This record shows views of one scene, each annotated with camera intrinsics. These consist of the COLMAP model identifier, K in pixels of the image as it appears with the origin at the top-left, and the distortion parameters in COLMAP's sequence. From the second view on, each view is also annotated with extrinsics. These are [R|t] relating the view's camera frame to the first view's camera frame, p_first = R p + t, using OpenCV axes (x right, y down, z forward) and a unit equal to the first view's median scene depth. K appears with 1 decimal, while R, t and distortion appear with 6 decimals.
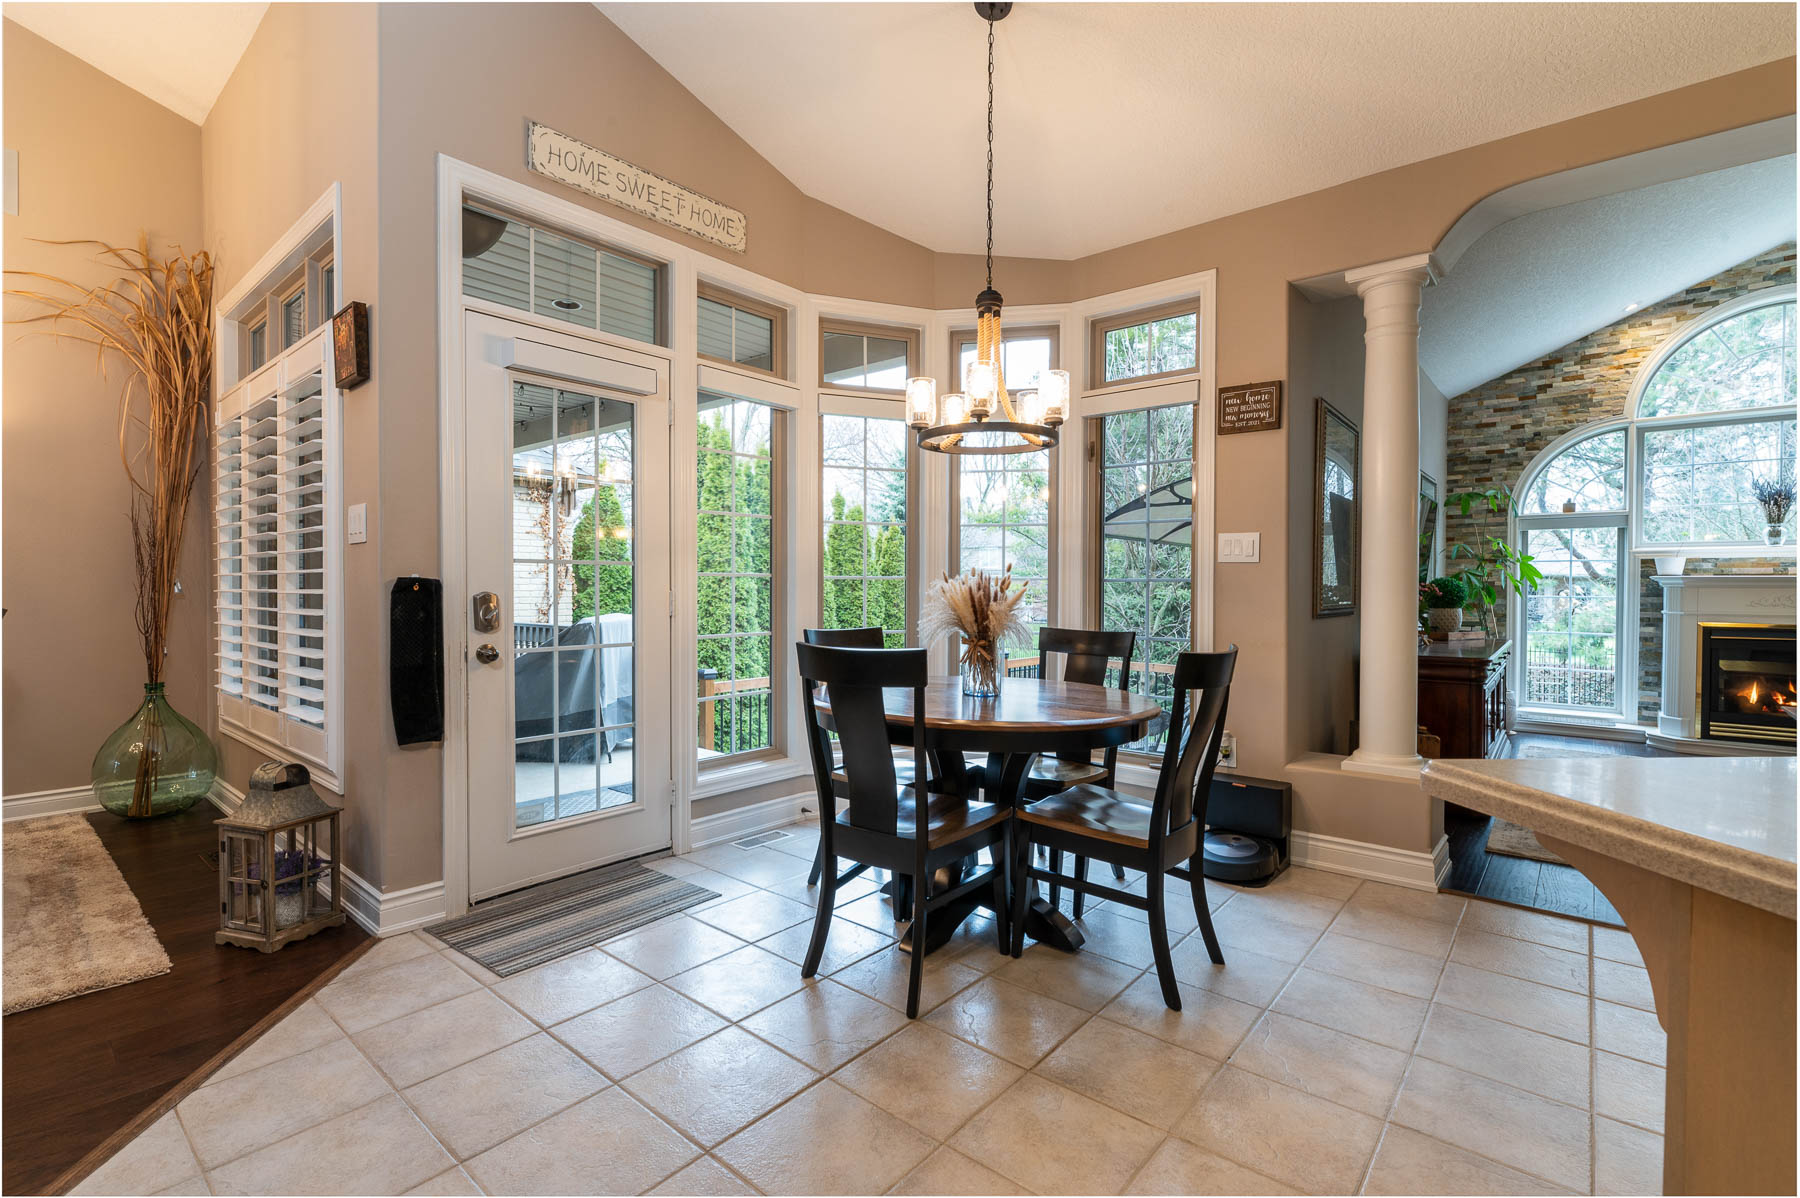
lens RADIAL K [[814.3, 0, 892.2], [0, 814.3, 597.6], [0, 0, 1]] dist [0.000044, -0.000118]
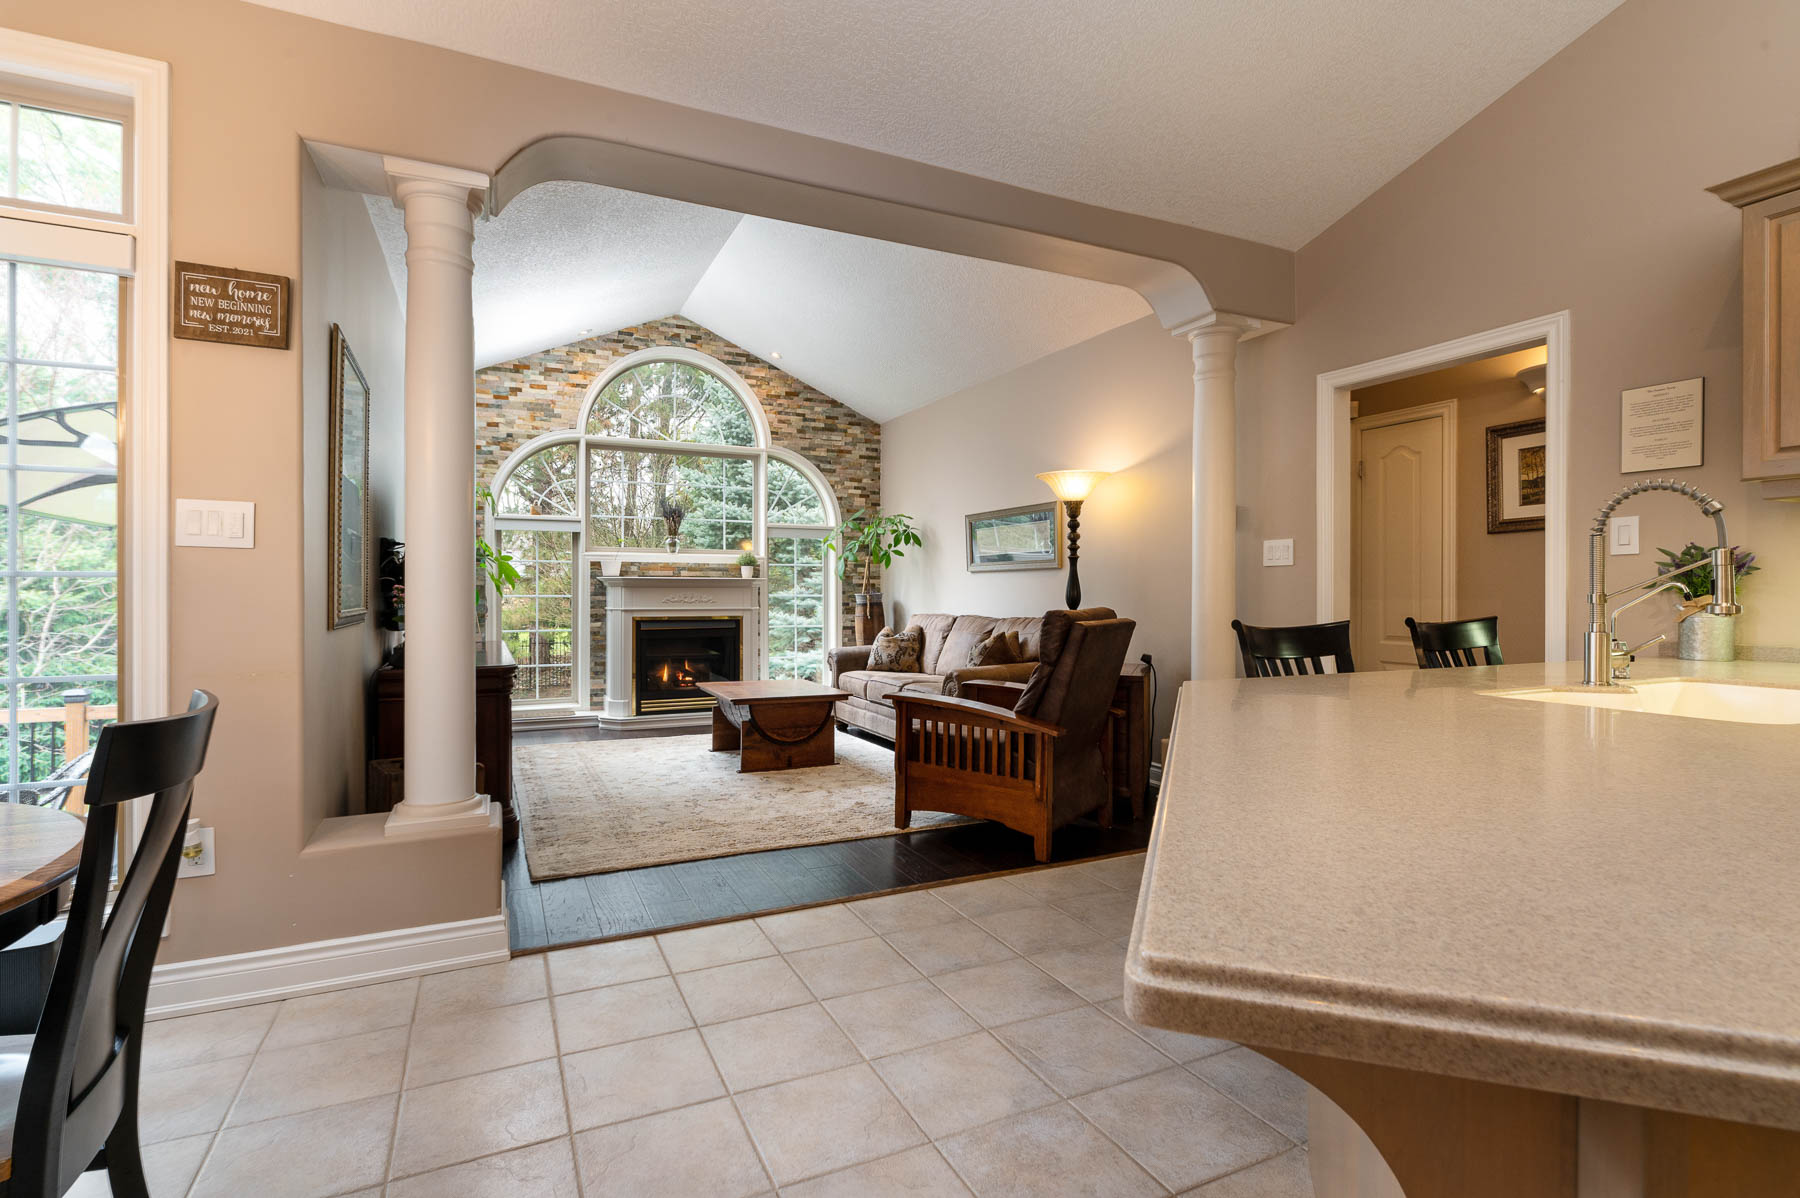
lens RADIAL K [[856.8, 0, 888.0], [0, 856.8, 590.9], [0, 0, 1]] dist [-0.001430, -0.000498]
pose [[0.416505, -0.004515, 0.909122, 0.032715], [0.011900, 0.999929, -0.000485, -0.002517], [-0.909056, 0.011020, 0.416529, 0.208391]]
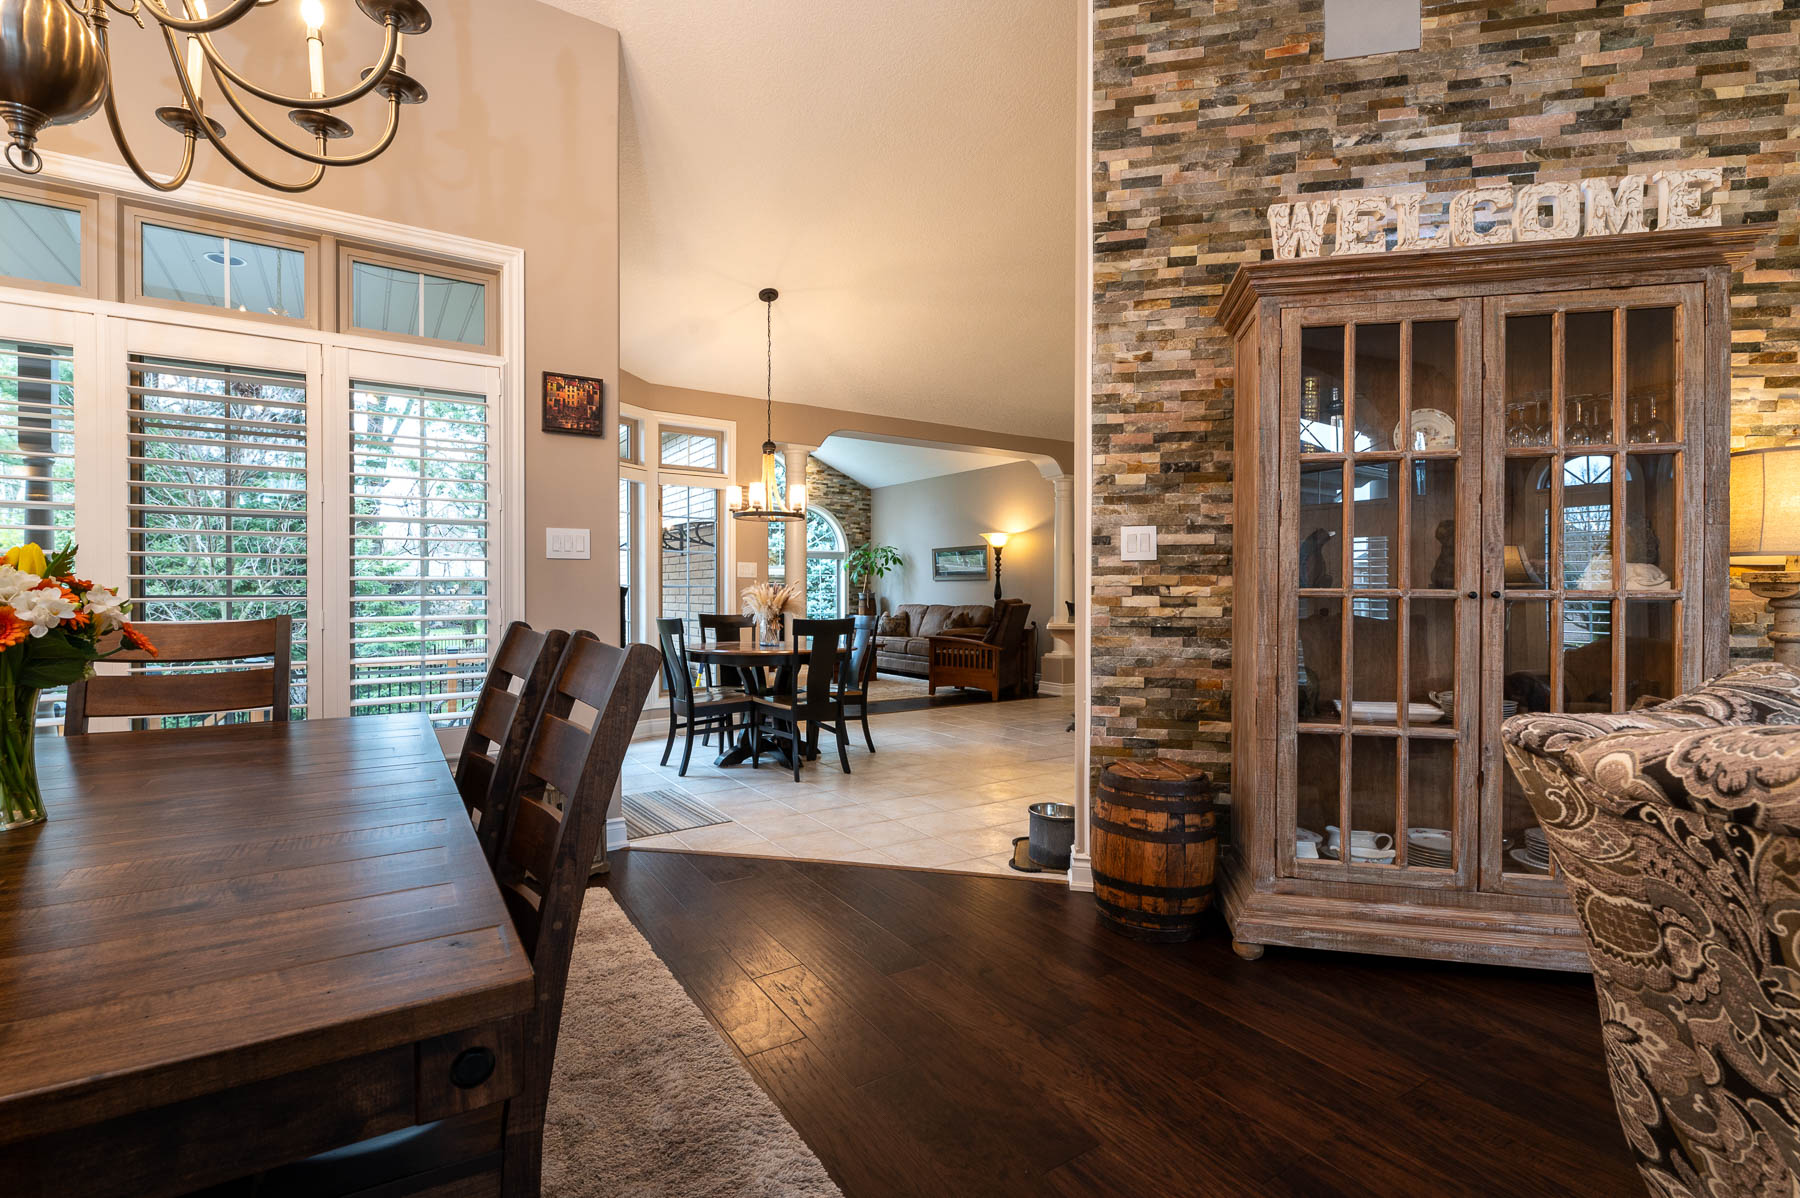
lens RADIAL K [[814.3, 0, 892.2], [0, 814.3, 597.6], [0, 0, 1]] dist [0.000044, -0.000118]
pose [[0.283662, -0.012701, 0.958840, -1.105026], [0.011439, 0.999886, 0.009861, -0.009257], [-0.958856, 0.008171, 0.283775, 0.100540]]
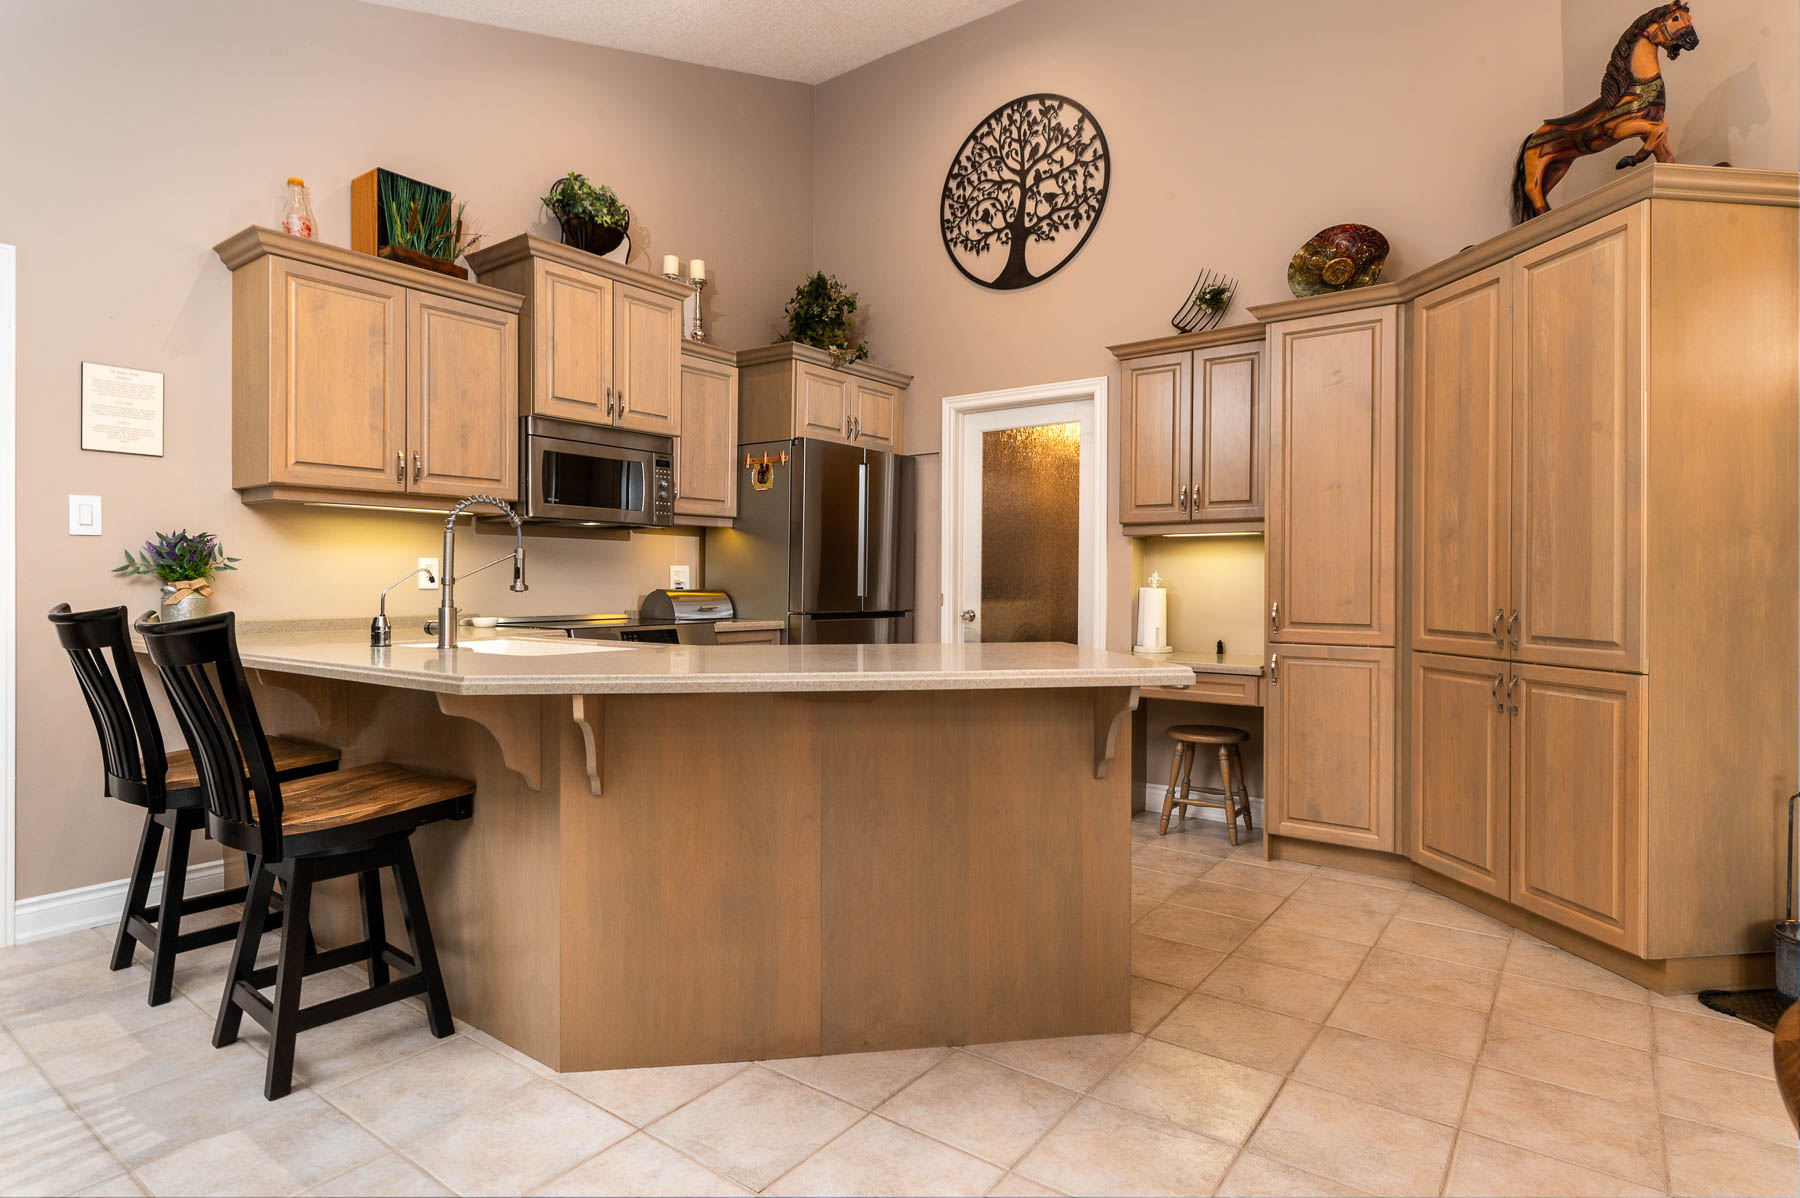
lens RADIAL K [[950.6, 0, 878.6], [0, 950.6, 586.8], [0, 0, 1]] dist [0.000338, -0.000201]
pose [[-0.998137, -0.008540, -0.060410, 0.343563], [-0.009635, 0.999794, 0.017861, -0.004720], [0.060245, 0.018410, -0.998014, 0.711320]]
